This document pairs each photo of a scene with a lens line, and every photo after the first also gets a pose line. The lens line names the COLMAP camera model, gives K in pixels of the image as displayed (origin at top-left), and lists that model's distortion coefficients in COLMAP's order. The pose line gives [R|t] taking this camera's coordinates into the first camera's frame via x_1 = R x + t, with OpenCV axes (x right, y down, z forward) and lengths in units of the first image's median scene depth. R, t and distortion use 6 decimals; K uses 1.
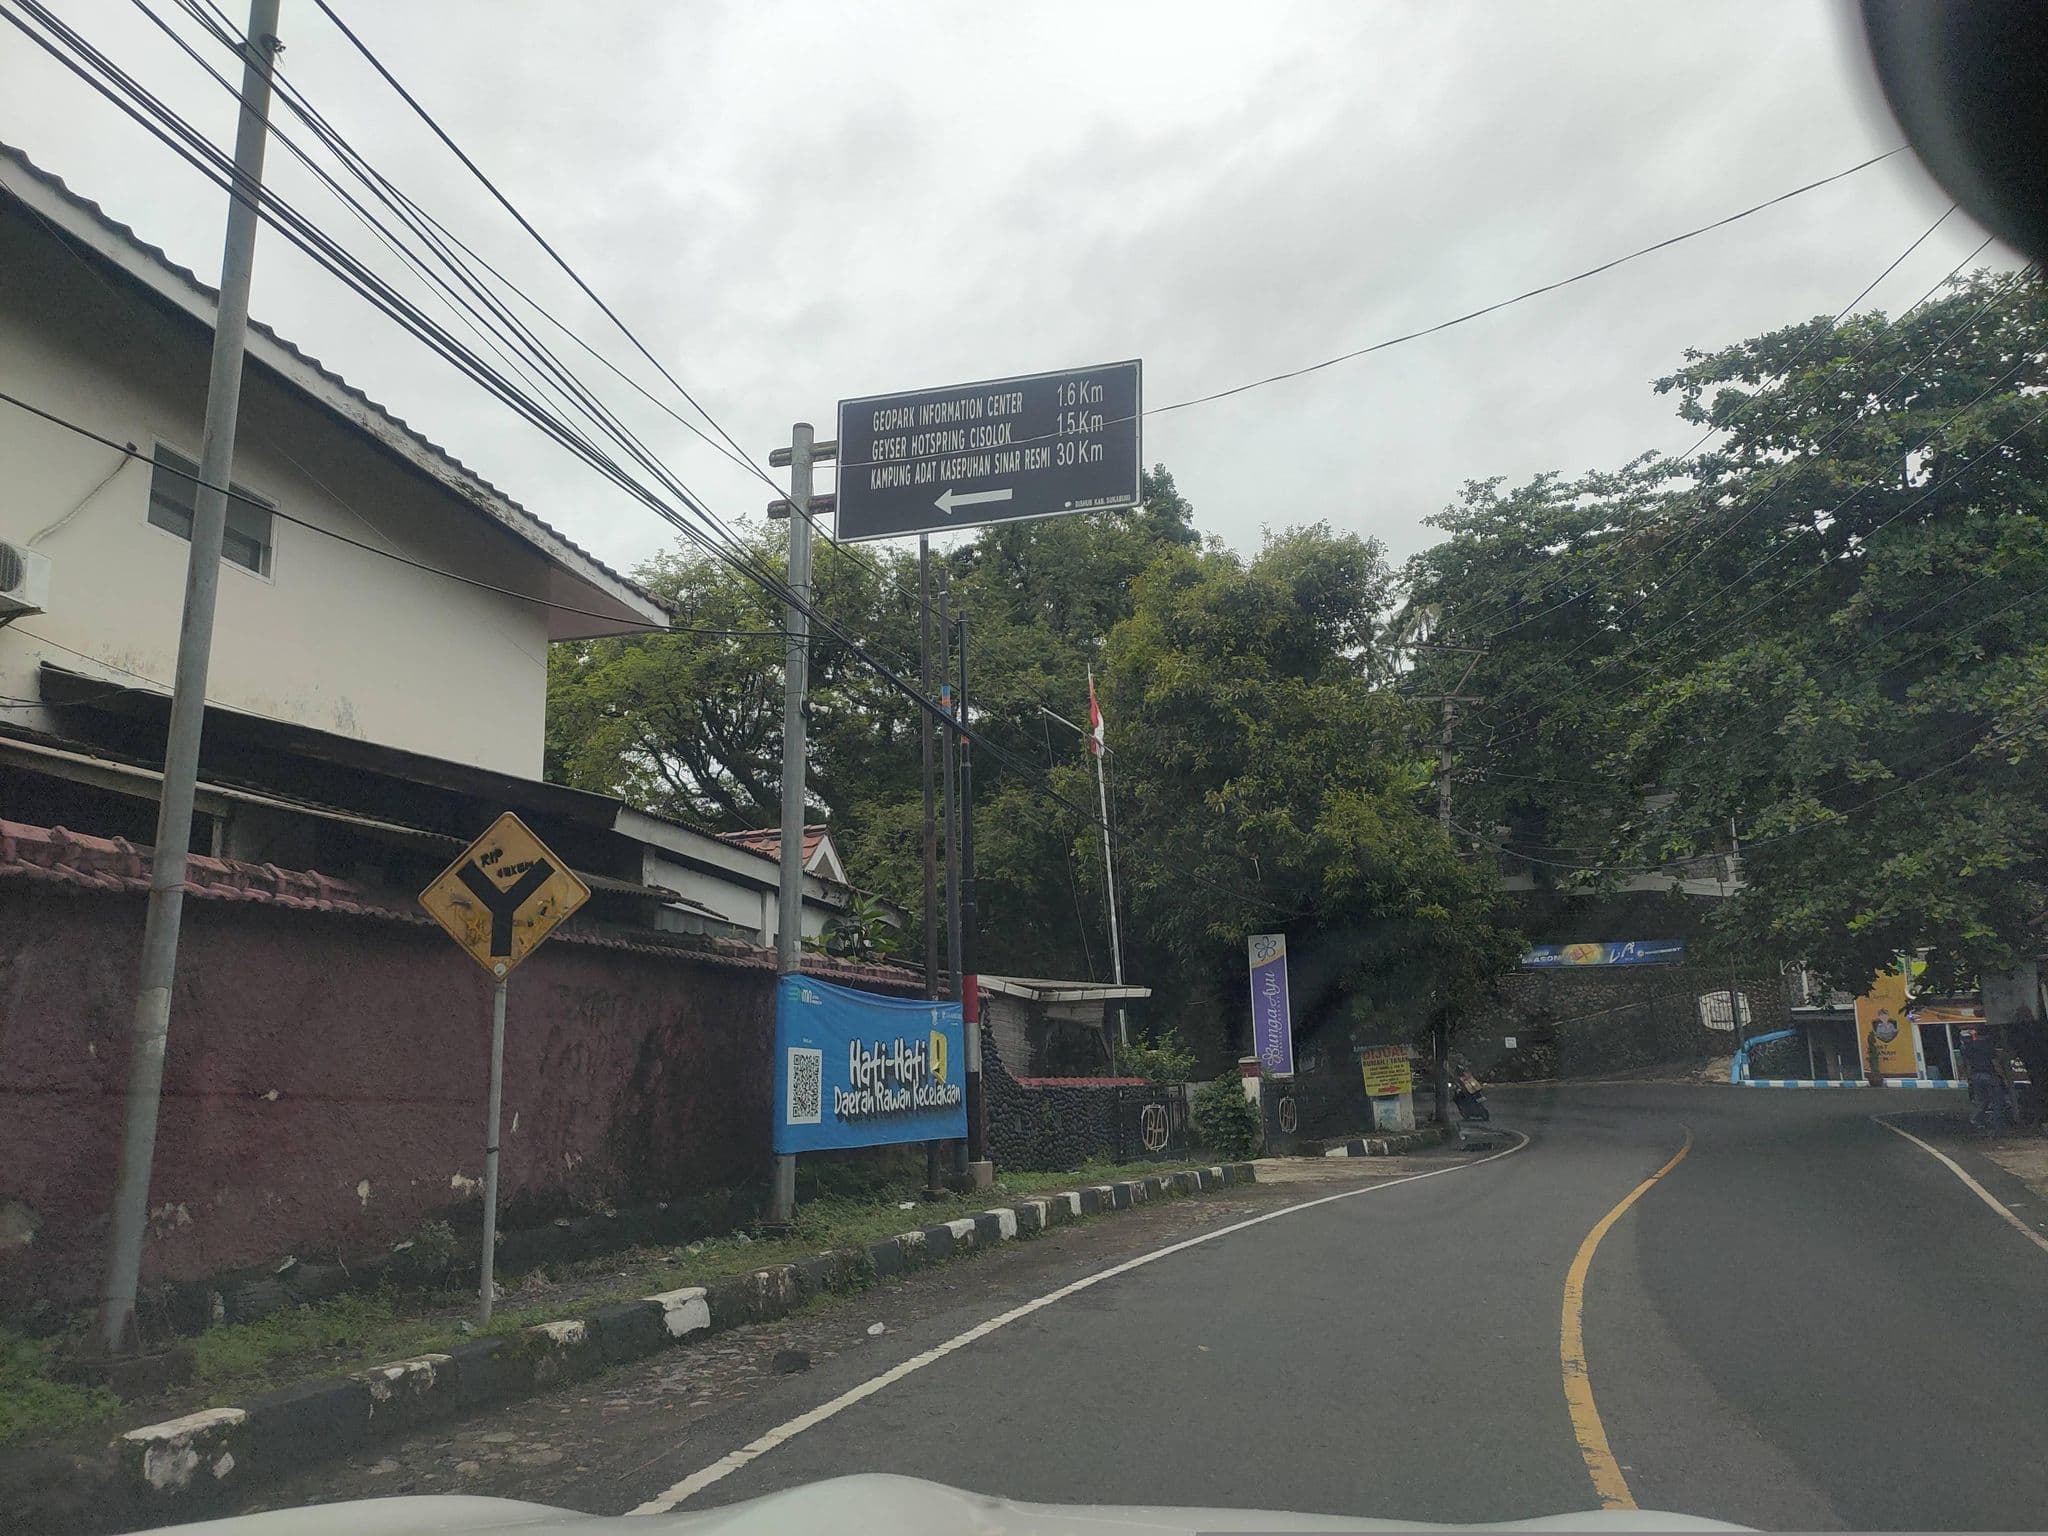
lens RADIAL K [[1480.4, 0, 1024.0], [0, 1480.4, 768.0], [0, 0, 1]] dist [0.001330, 0.000121]
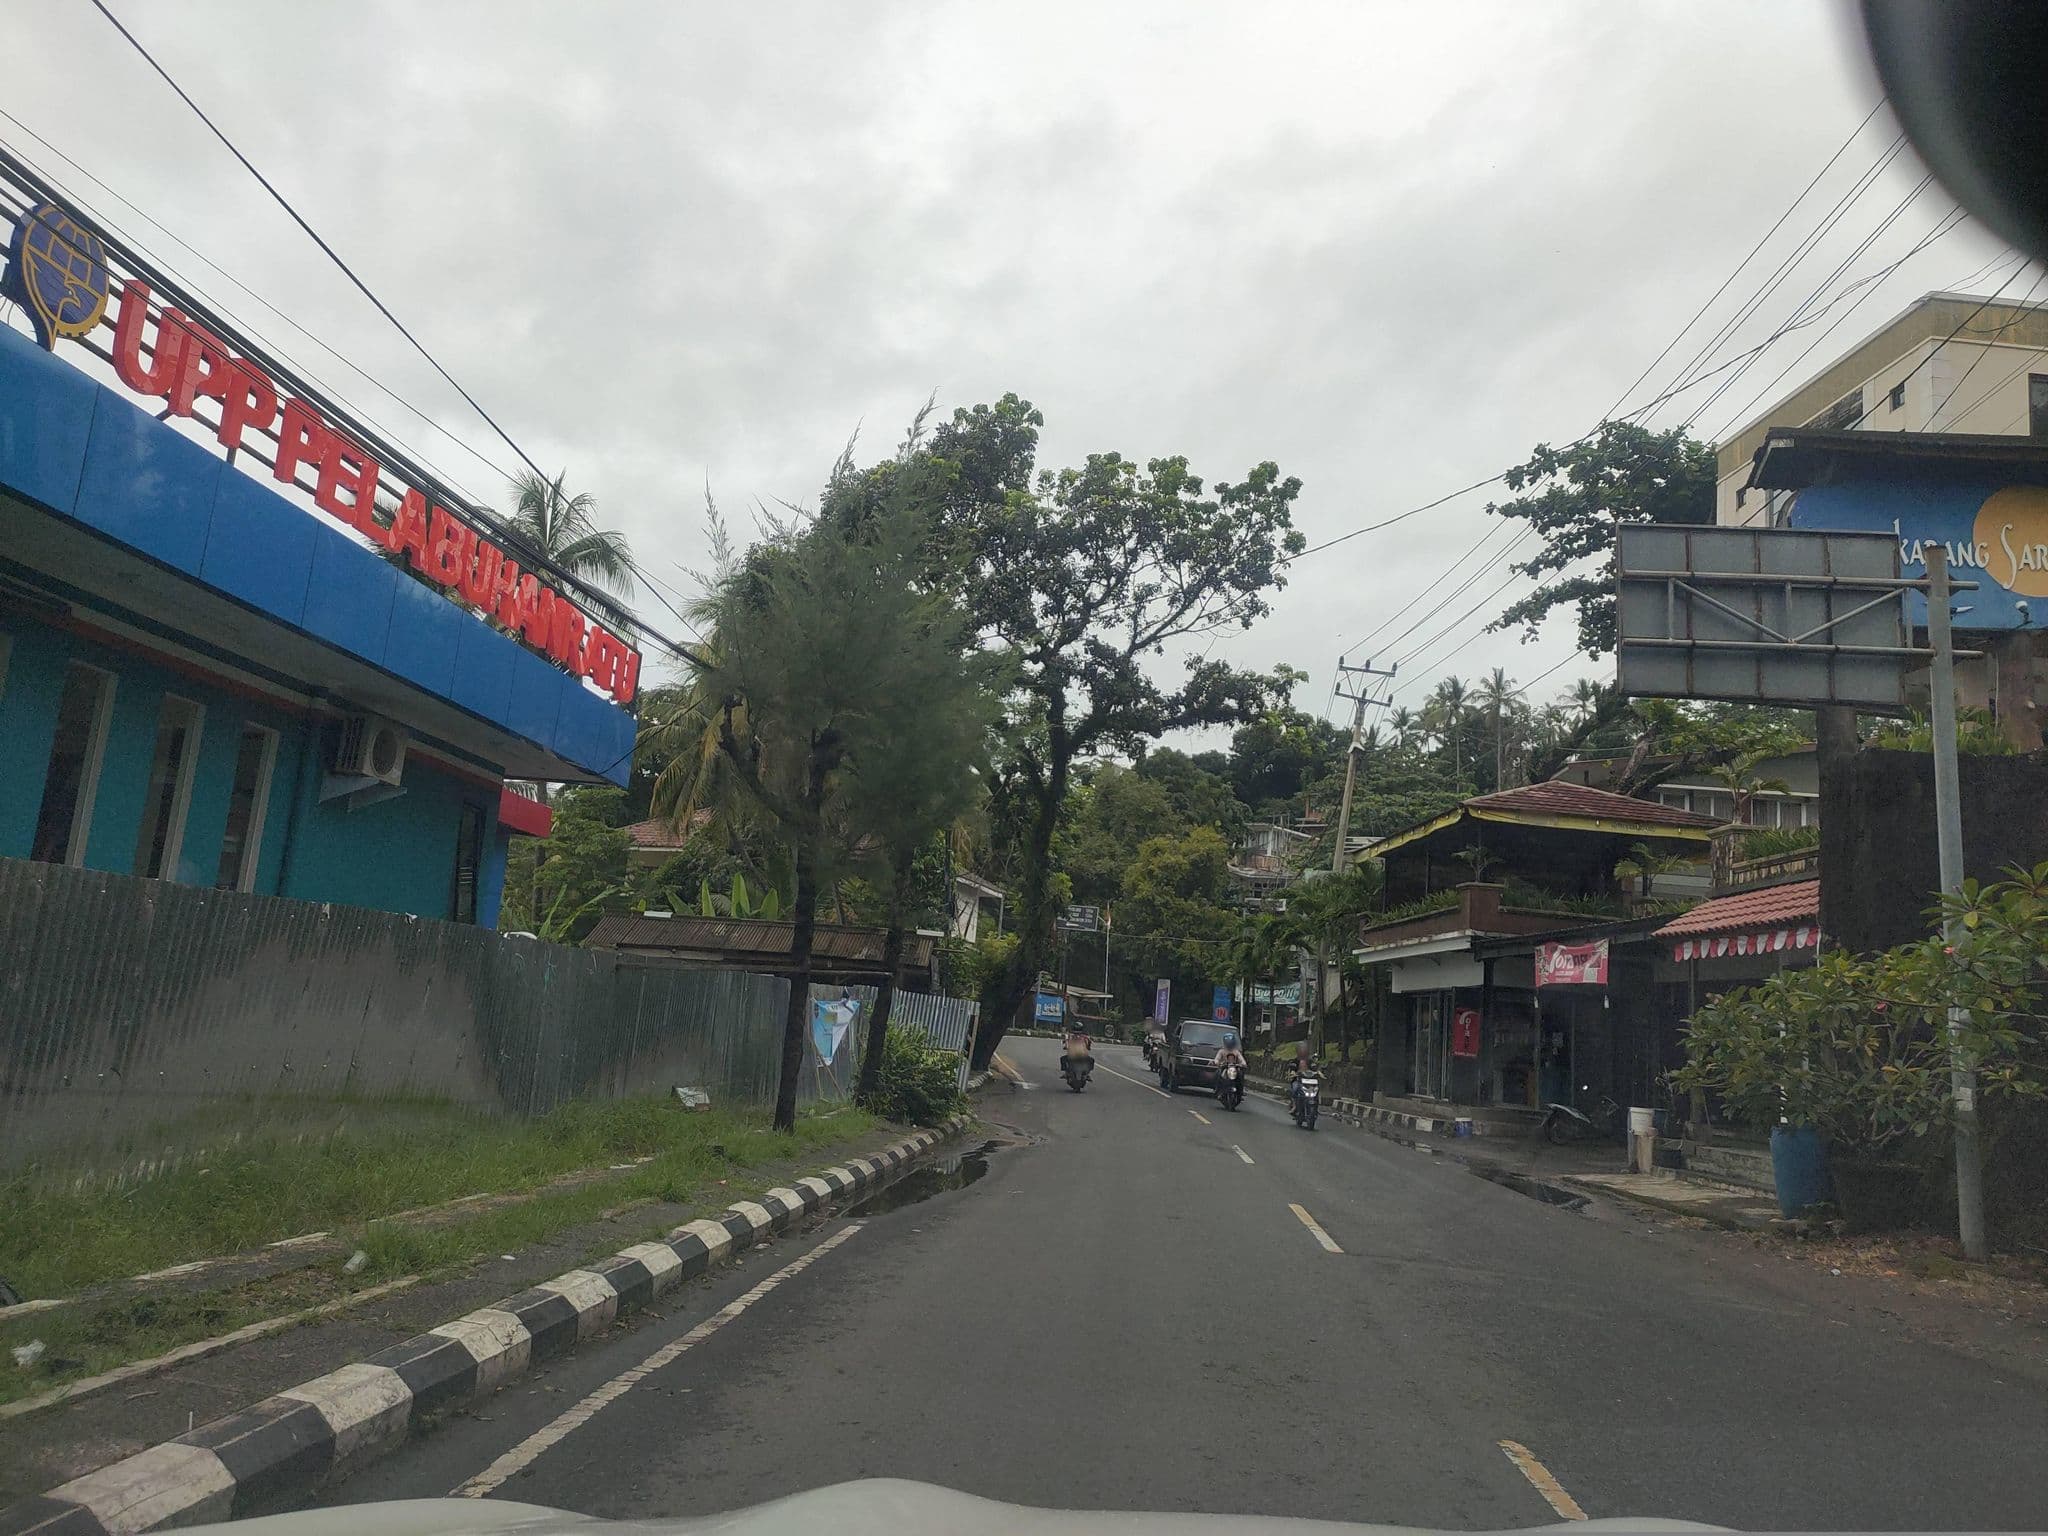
lens RADIAL K [[1480.4, 0, 1024.0], [0, 1480.4, 768.0], [0, 0, 1]] dist [0.001330, 0.000121]
pose [[0.990366, 0.111058, -0.082715, 0.021190], [-0.107885, 0.993280, 0.041906, -0.110286], [0.086813, -0.032579, 0.995692, -0.544523]]
